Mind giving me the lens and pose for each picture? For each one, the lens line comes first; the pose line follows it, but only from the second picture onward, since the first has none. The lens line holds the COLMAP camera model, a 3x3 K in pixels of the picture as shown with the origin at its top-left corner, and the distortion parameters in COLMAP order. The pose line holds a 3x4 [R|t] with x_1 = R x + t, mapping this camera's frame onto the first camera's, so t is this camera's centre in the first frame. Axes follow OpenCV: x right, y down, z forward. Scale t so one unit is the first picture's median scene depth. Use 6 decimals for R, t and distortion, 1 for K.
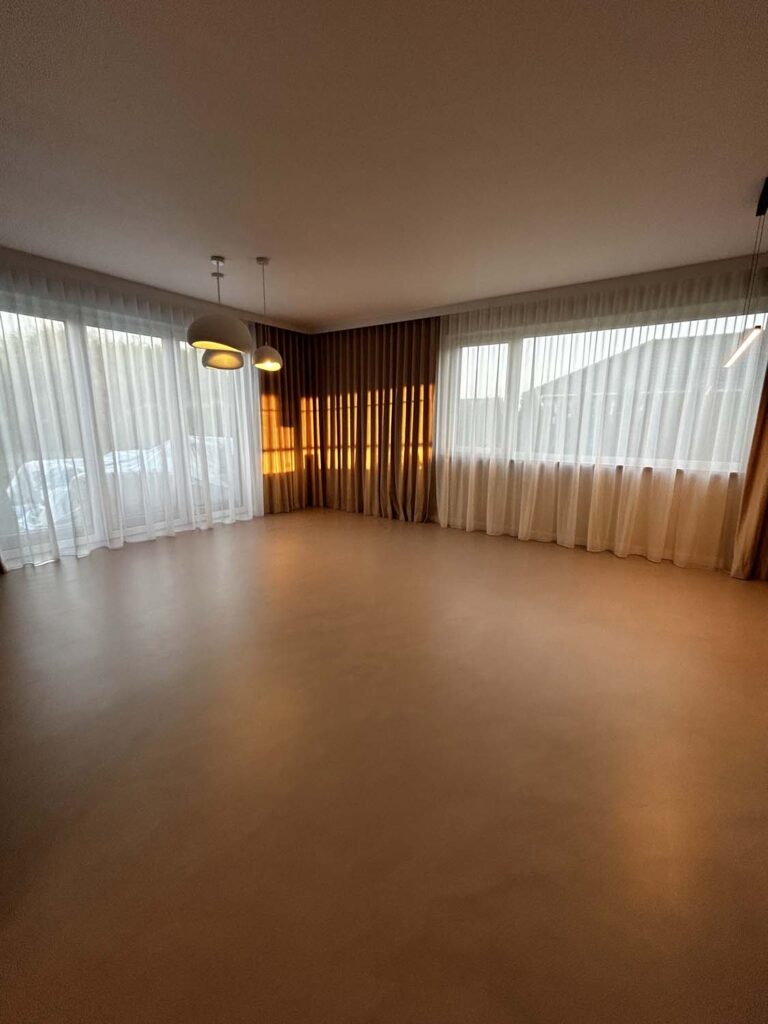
lens RADIAL K [[413.5, 0, 387.6], [0, 413.5, 519.0], [0, 0, 1]] dist [-0.000226, -0.000115]
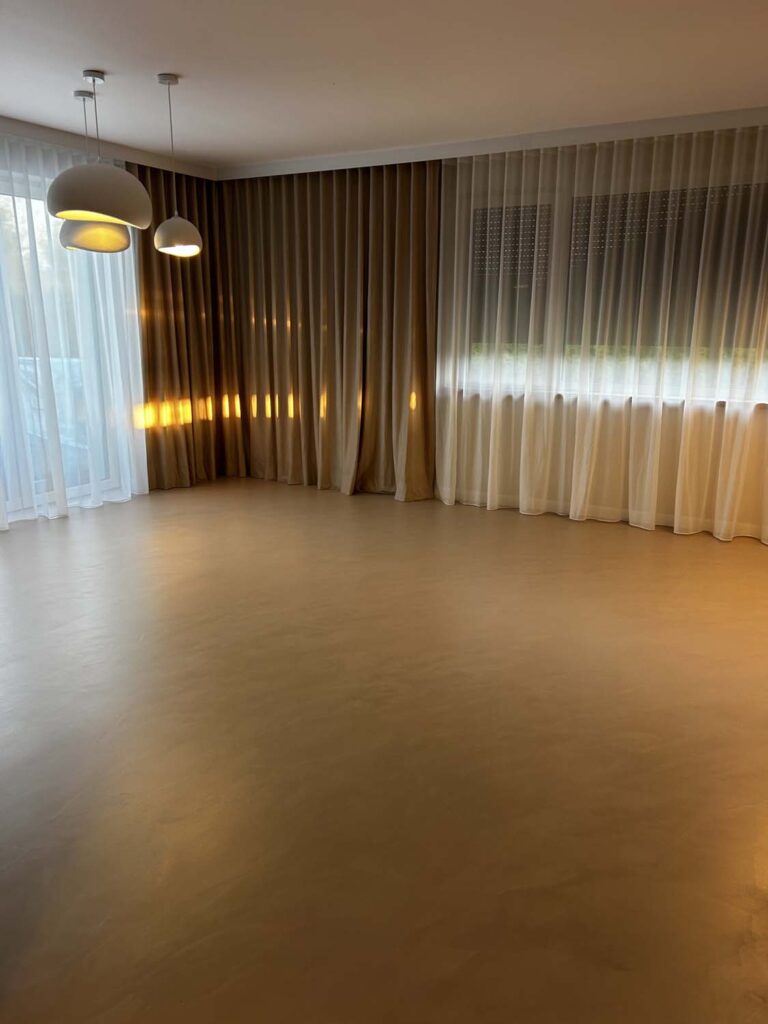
lens RADIAL K [[775.9, 0, 384.1], [0, 775.9, 538.7], [0, 0, 1]] dist [0.034350, -0.043078]
pose [[0.995852, -0.027969, 0.086588, -0.071594], [0.023846, 0.998549, 0.048291, 0.012902], [-0.087813, -0.046026, 0.995073, -0.164259]]
